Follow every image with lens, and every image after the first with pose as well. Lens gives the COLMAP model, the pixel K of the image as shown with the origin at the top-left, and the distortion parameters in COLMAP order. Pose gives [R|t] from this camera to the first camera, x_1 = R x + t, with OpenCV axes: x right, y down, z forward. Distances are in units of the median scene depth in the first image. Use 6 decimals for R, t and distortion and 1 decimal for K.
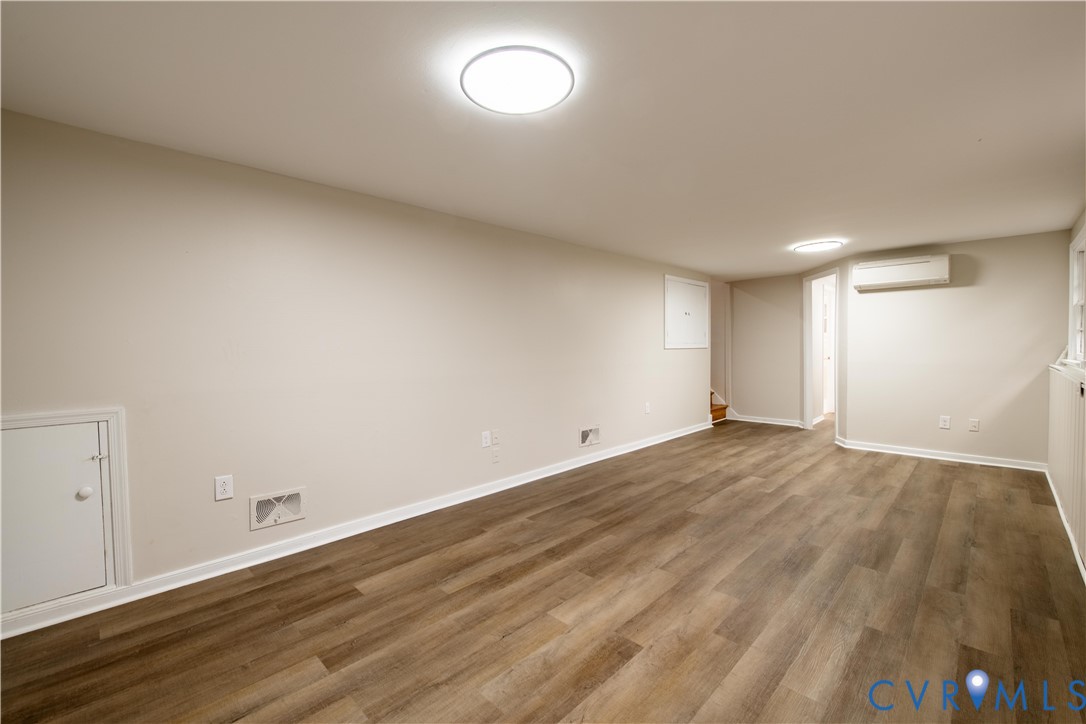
lens RADIAL K [[456.9, 0, 539.5], [0, 456.9, 358.5], [0, 0, 1]] dist [-0.002735, -0.000950]
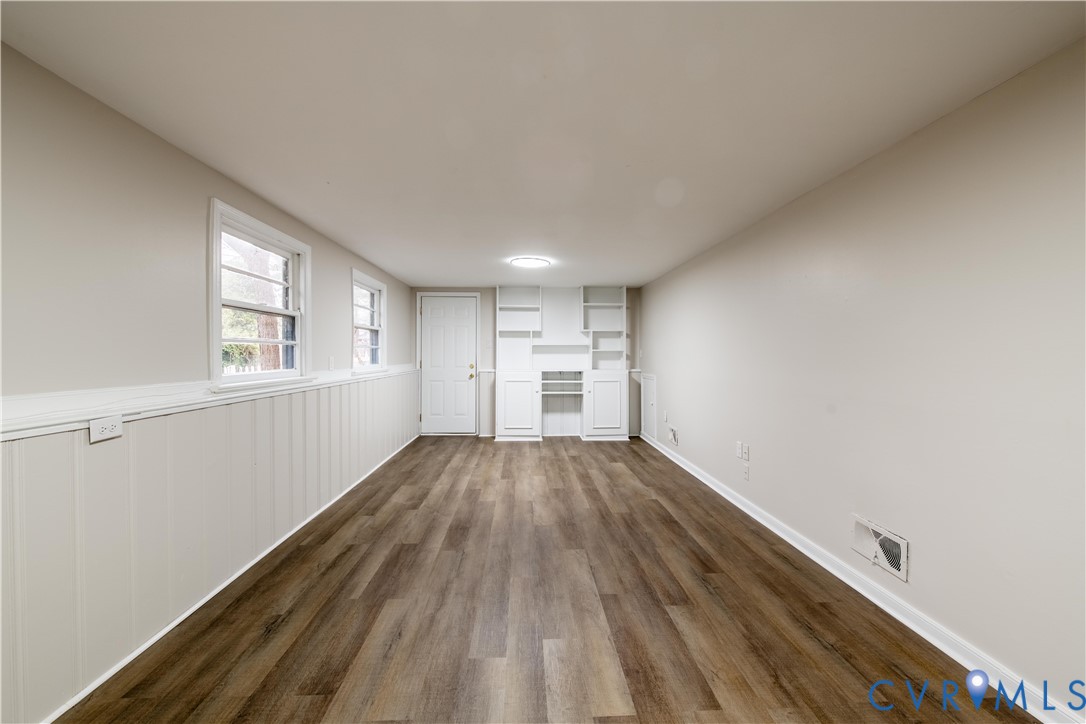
lens RADIAL K [[427.8, 0, 542.5], [0, 427.8, 360.5], [0, 0, 1]] dist [0.001638, -0.003878]
pose [[-0.675160, 0.016650, -0.737483, 1.036356], [-0.018337, 0.999057, 0.039343, -0.055004], [0.737443, 0.040086, -0.674219, 1.587638]]
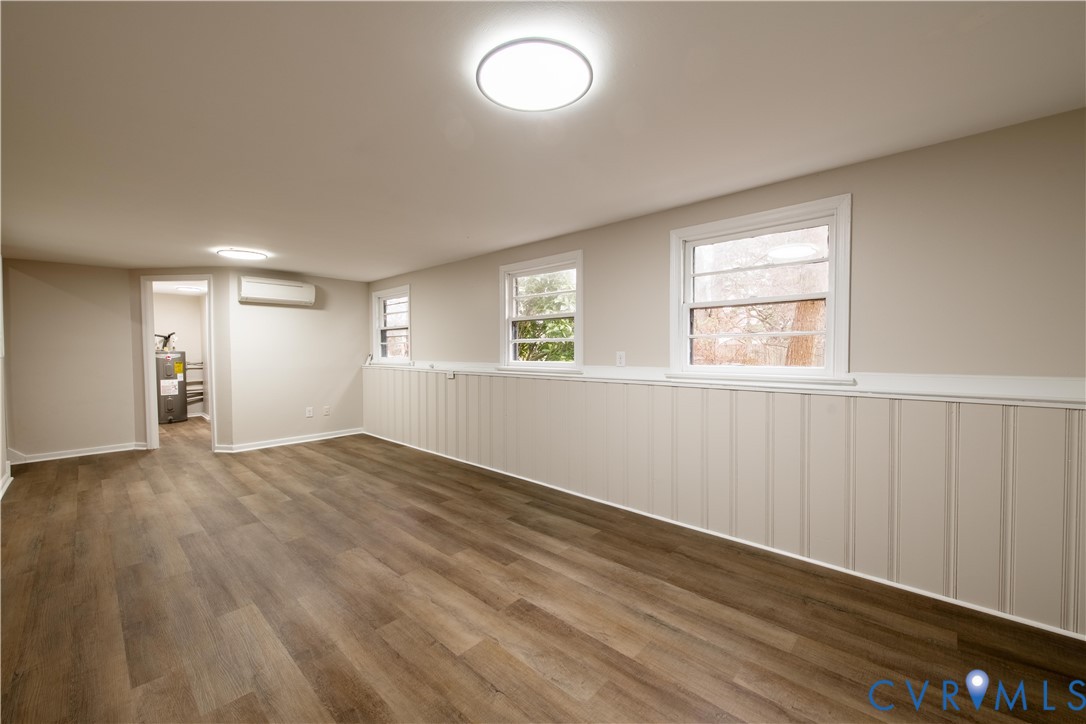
lens RADIAL K [[427.8, 0, 542.5], [0, 427.8, 360.5], [0, 0, 1]] dist [0.001638, -0.003878]
pose [[-0.032444, -0.016176, 0.999343, -0.535753], [0.033449, 0.999291, 0.017261, -0.009785], [-0.998914, 0.033987, -0.031880, 0.569305]]
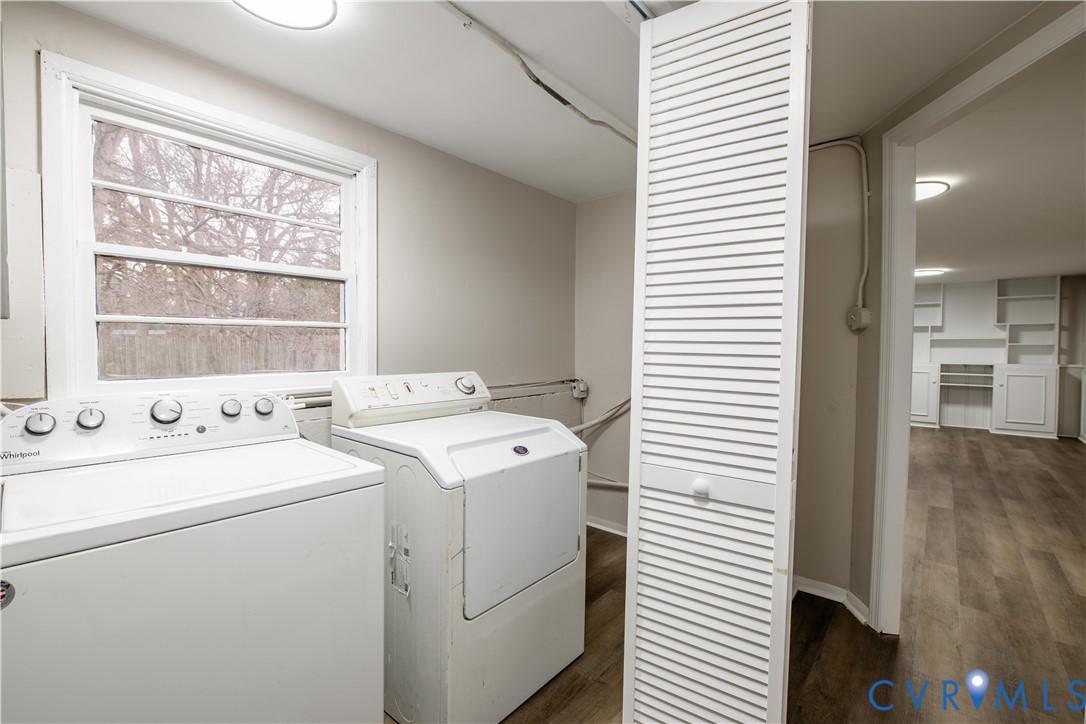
lens RADIAL K [[470.3, 0, 540.2], [0, 470.3, 360.0], [0, 0, 1]] dist [0.003221, -0.006698]
pose [[-0.997279, 0.005179, -0.073531, 1.724940], [0.000800, 0.998230, 0.059460, -0.085751], [0.073709, 0.059239, -0.995519, 2.415301]]
